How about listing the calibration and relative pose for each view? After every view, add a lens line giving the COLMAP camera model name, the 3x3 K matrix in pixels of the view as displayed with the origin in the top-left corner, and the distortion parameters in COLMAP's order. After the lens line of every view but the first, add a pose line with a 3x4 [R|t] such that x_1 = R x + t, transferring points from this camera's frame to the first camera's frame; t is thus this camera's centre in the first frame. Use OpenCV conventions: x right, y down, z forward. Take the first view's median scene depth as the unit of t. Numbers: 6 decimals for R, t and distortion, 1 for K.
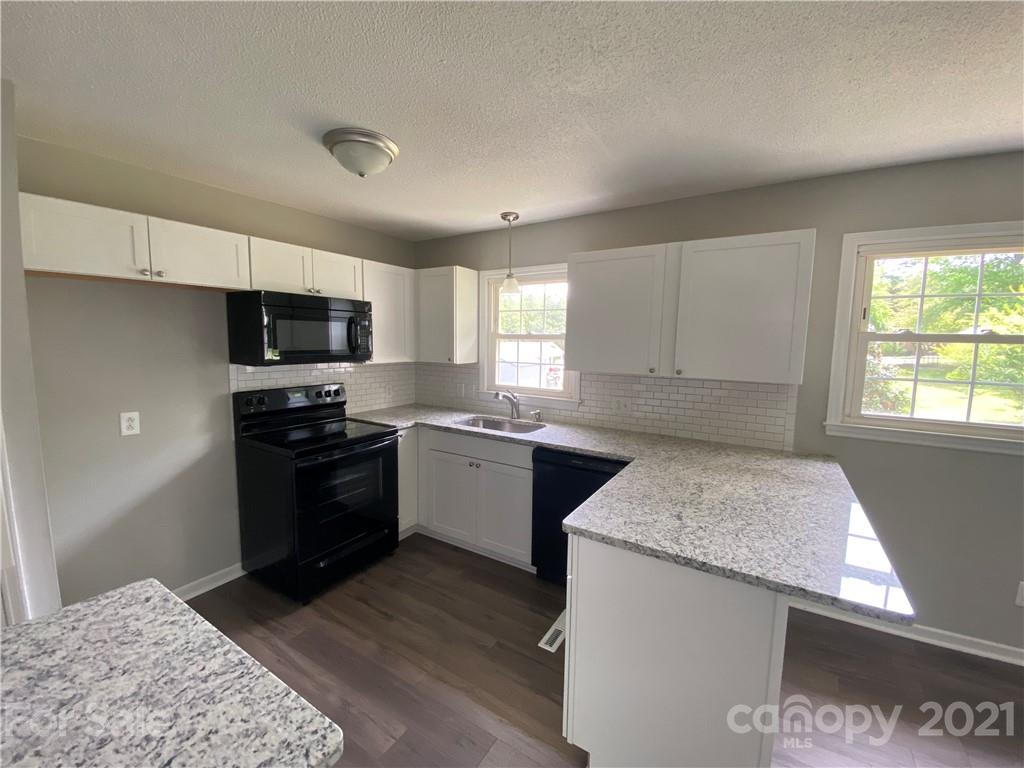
lens RADIAL K [[417.5, 0, 511.9], [0, 417.5, 387.1], [0, 0, 1]] dist [0.011637, -0.001456]
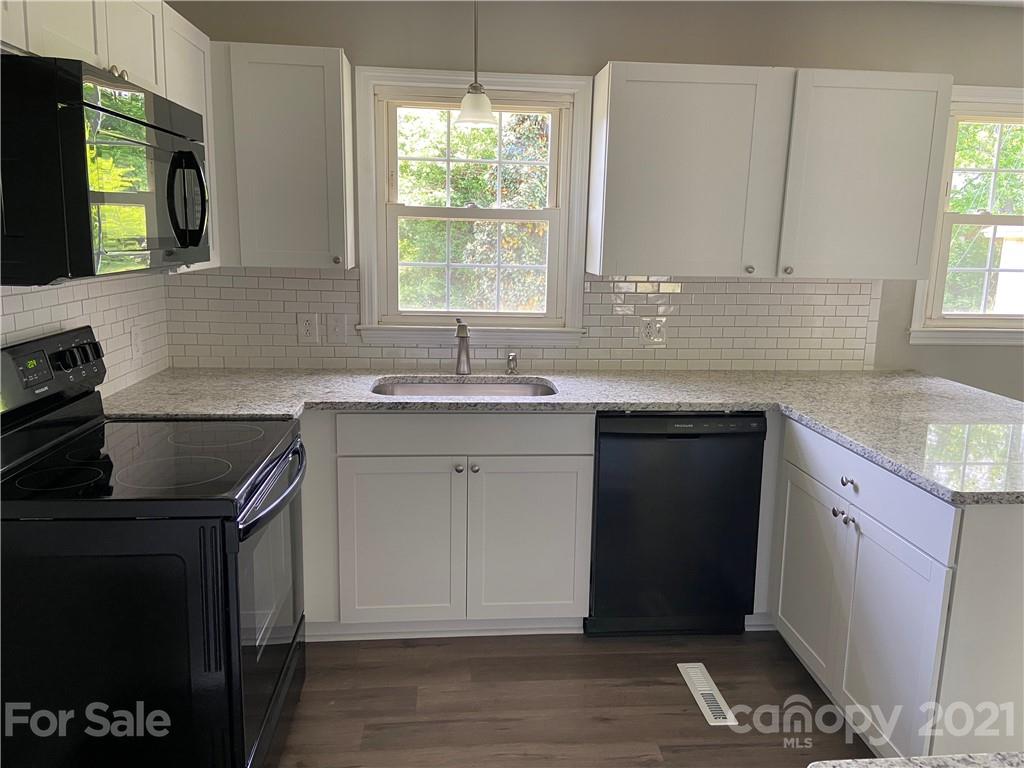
lens RADIAL K [[783.9, 0, 515.4], [0, 783.9, 390.1], [0, 0, 1]] dist [0.043896, -0.029914]
pose [[0.798978, -0.118737, 0.589521, -0.649070], [0.061071, 0.991266, 0.116883, -0.017657], [-0.598251, -0.057384, 0.799251, 0.225508]]
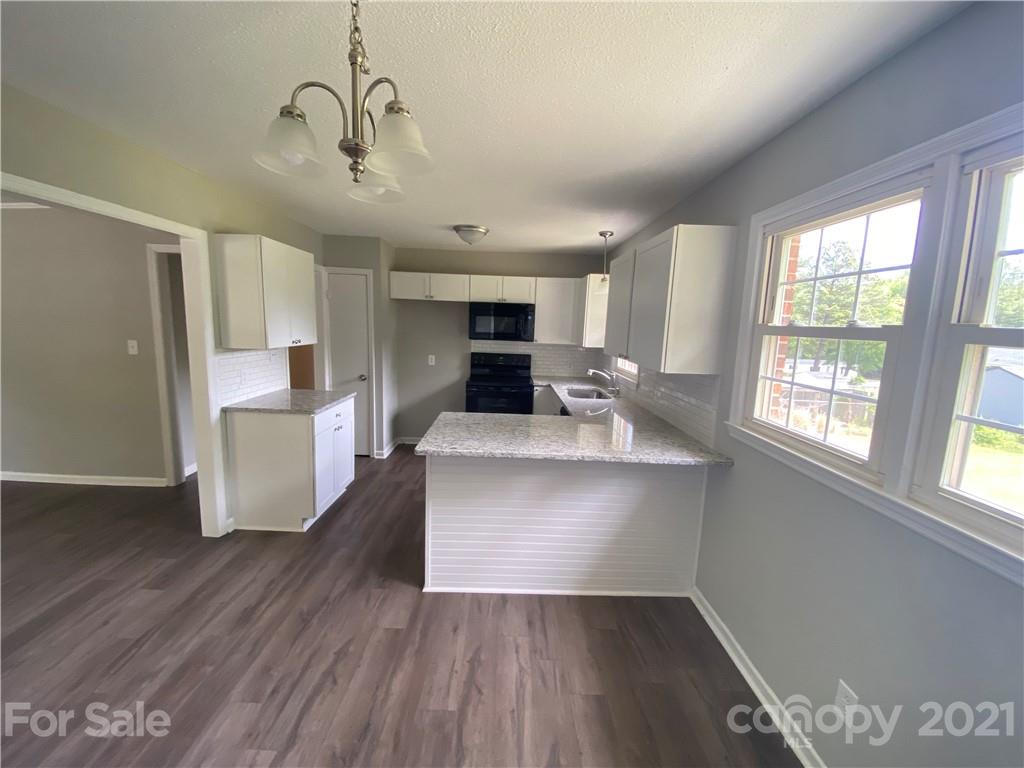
lens RADIAL K [[417.5, 0, 508.9], [0, 417.5, 385.4], [0, 0, 1]] dist [0.011637, -0.001456]
pose [[0.528579, 0.127669, -0.839229, 1.115678], [-0.128287, 0.989285, 0.069697, 0.005487], [0.839134, 0.070822, 0.539294, 0.087138]]
